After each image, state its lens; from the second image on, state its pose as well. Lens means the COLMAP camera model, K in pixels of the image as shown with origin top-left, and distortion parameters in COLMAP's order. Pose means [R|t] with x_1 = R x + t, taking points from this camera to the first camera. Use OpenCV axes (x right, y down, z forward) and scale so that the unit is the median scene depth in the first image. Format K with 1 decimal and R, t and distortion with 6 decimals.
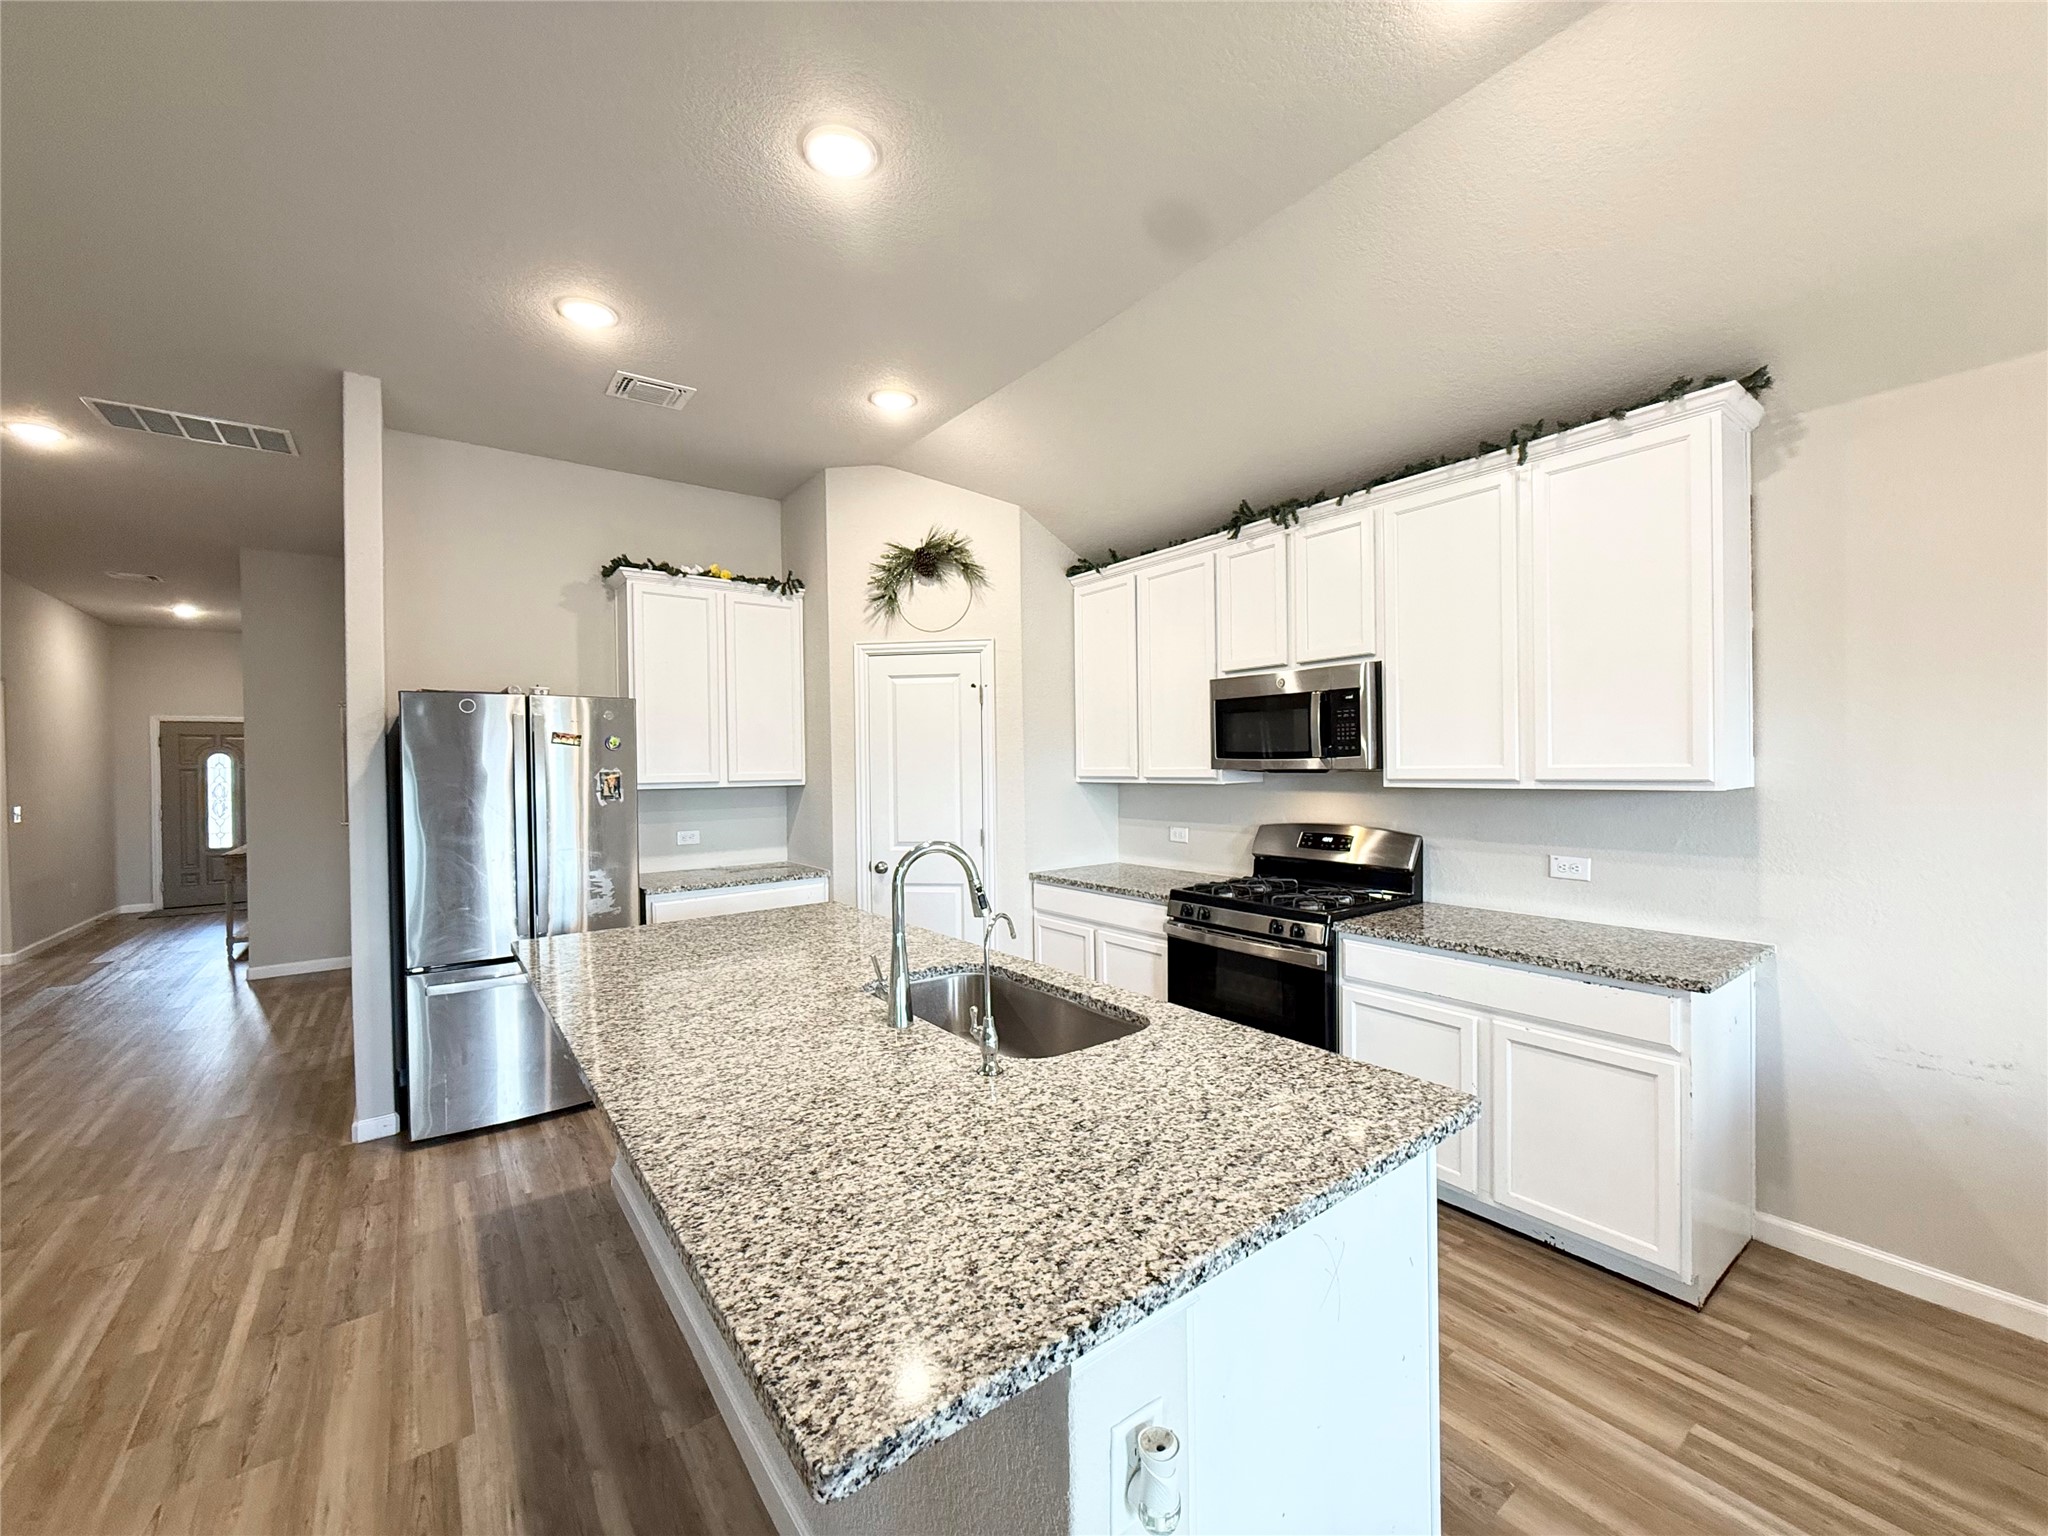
lens RADIAL K [[819.1, 0, 1029.3], [0, 819.1, 771.6], [0, 0, 1]] dist [-0.001327, 0.000684]
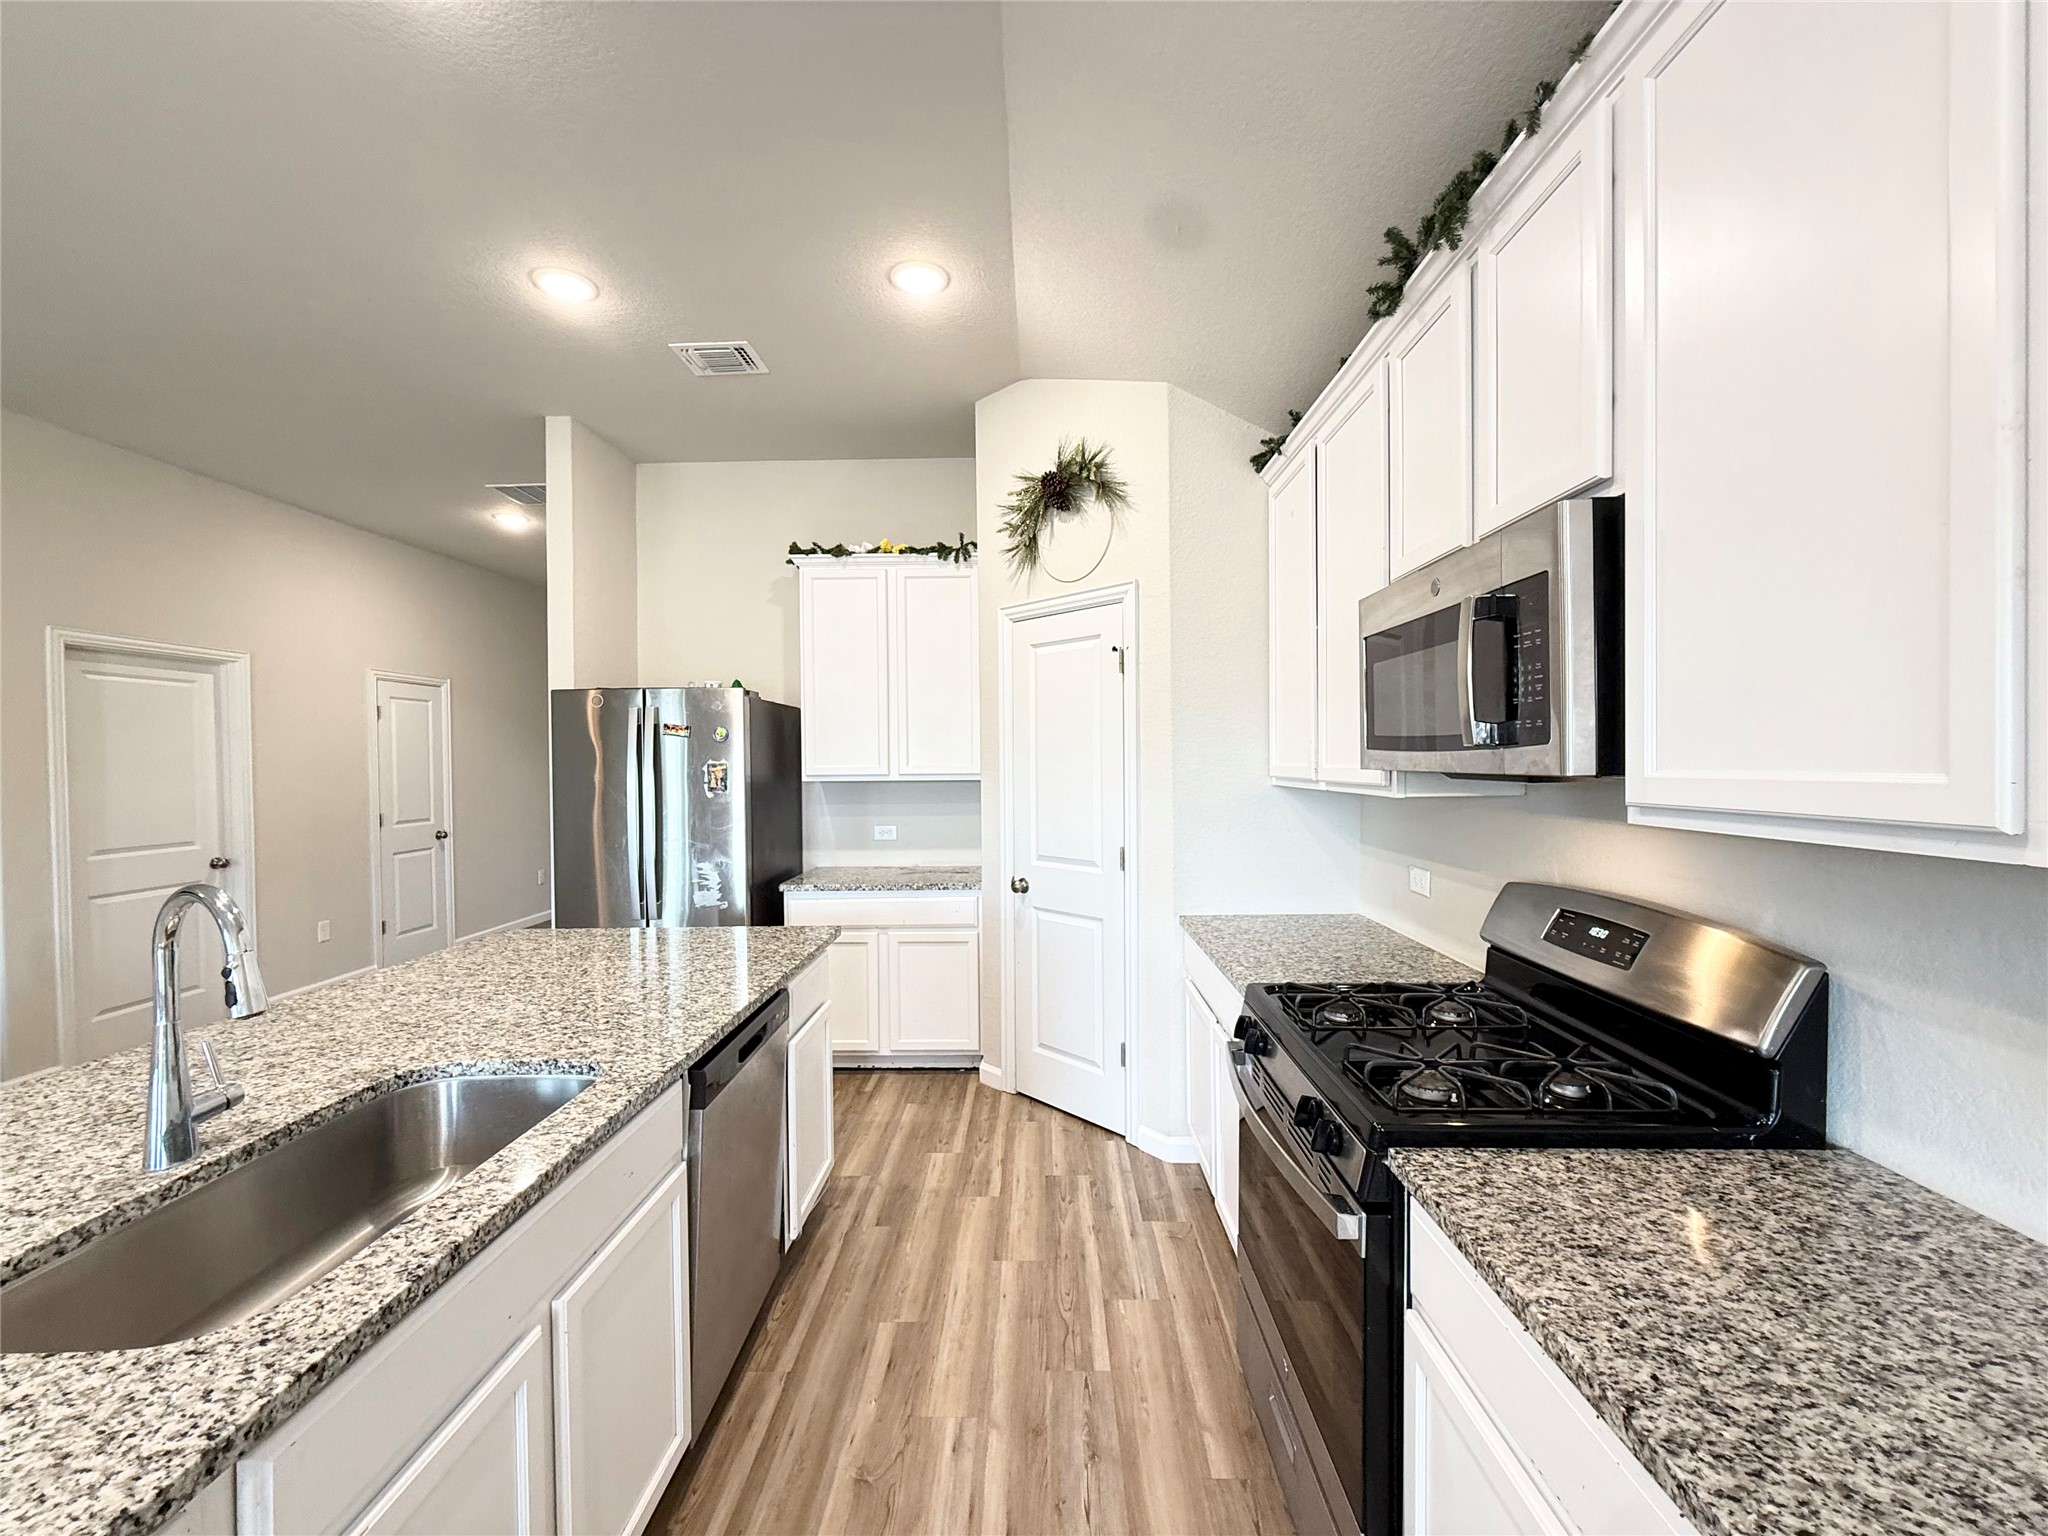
lens RADIAL K [[819.1, 0, 1028.0], [0, 819.1, 772.5], [0, 0, 1]] dist [-0.001327, 0.000684]
pose [[0.787976, 0.016417, -0.615486, 0.468080], [-0.008316, 0.999837, 0.016022, -0.009174], [0.615649, -0.007506, 0.787985, 0.553058]]
